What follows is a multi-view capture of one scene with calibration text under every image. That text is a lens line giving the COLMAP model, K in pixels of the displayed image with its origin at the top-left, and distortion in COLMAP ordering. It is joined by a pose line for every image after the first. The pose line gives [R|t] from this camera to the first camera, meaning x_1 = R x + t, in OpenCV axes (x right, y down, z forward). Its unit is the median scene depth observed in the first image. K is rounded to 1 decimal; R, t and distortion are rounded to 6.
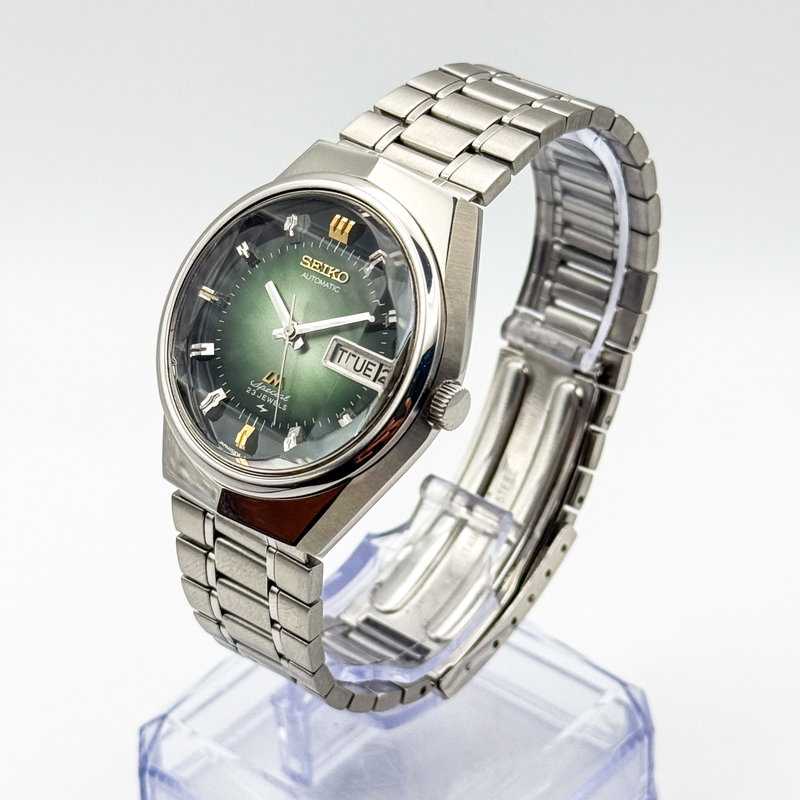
lens RADIAL K [[2306.9, 0, 400.7], [0, 2306.9, 428.1], [0, 0, 1]] dist [0.037925, 0.327770]
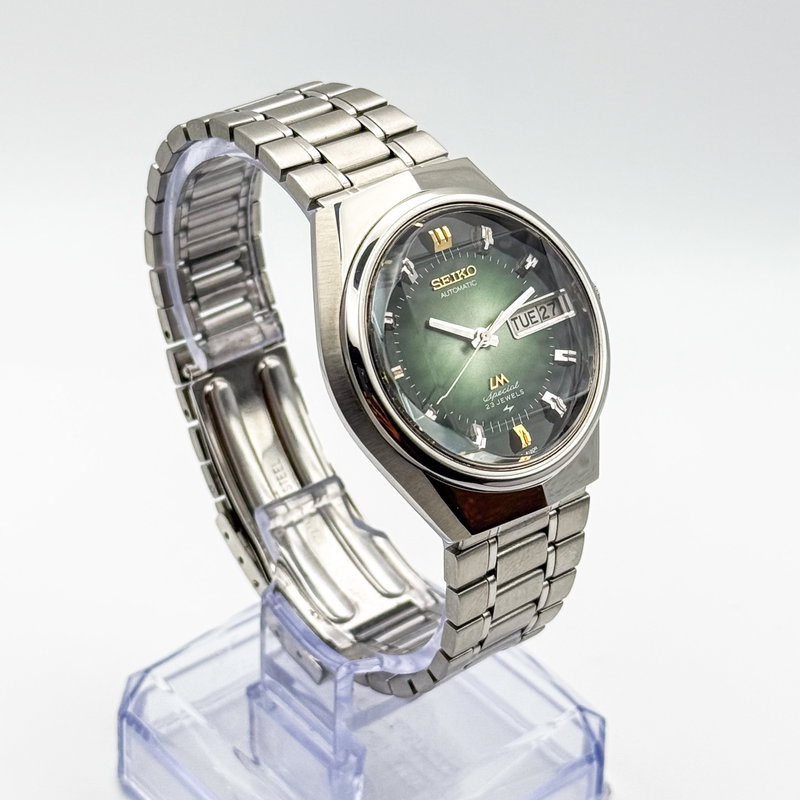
lens RADIAL K [[2306.9, 0, 400.7], [0, 2306.9, 428.1], [0, 0, 1]] dist [0.037925, 0.327770]
pose [[0.188490, -0.545155, 0.816870, -0.893529], [0.531093, 0.756243, 0.382147, -0.411845], [-0.826082, 0.361803, 0.432072, 0.544660]]
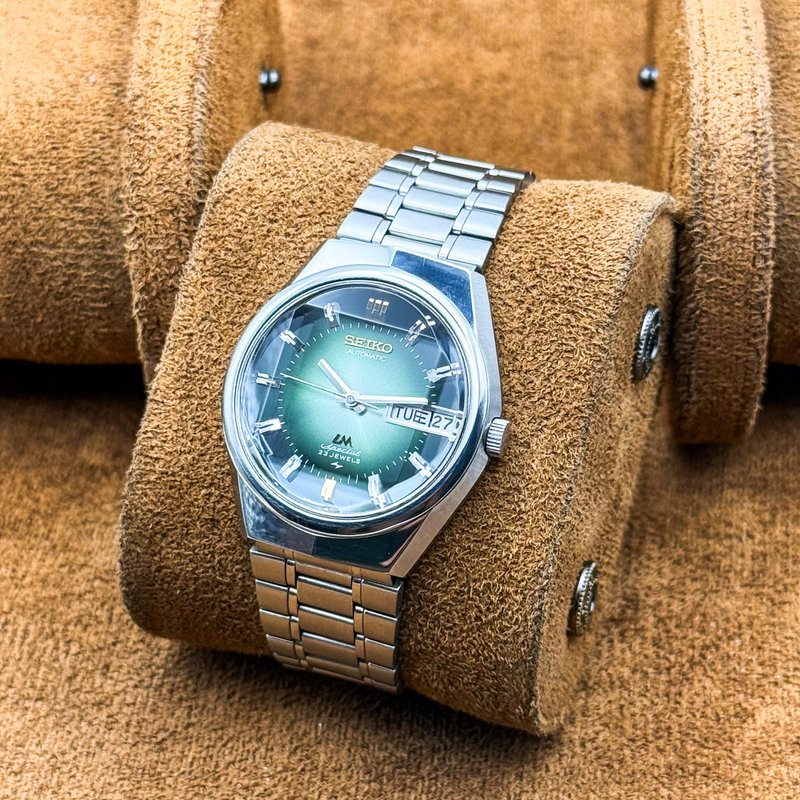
lens RADIAL K [[2306.9, 0, 400.7], [0, 2306.9, 428.1], [0, 0, 1]] dist [0.037925, 0.327770]
pose [[0.945477, -0.151058, 0.288540, -0.350936], [0.159814, 0.987123, -0.006892, -0.013085], [-0.283783, 0.052629, 0.957443, -0.156917]]
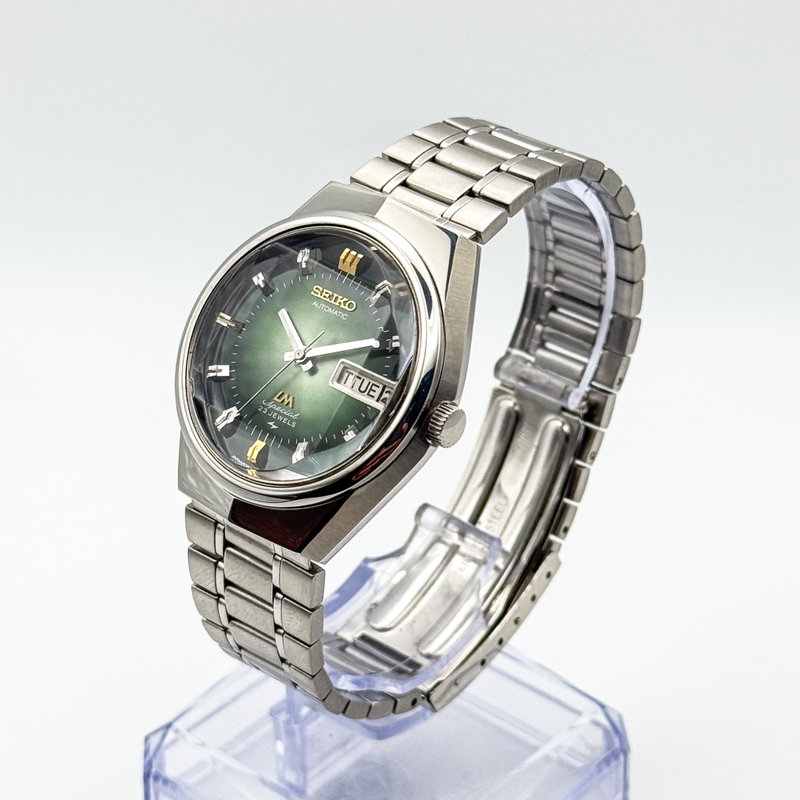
lens RADIAL K [[2306.9, 0, 400.7], [0, 2306.9, 428.1], [0, 0, 1]] dist [0.037925, 0.327770]
pose [[0.999683, 0.024600, 0.005376, -0.005545], [-0.024325, 0.998629, -0.046357, 0.038900], [-0.006509, 0.046211, 0.998910, -0.075064]]
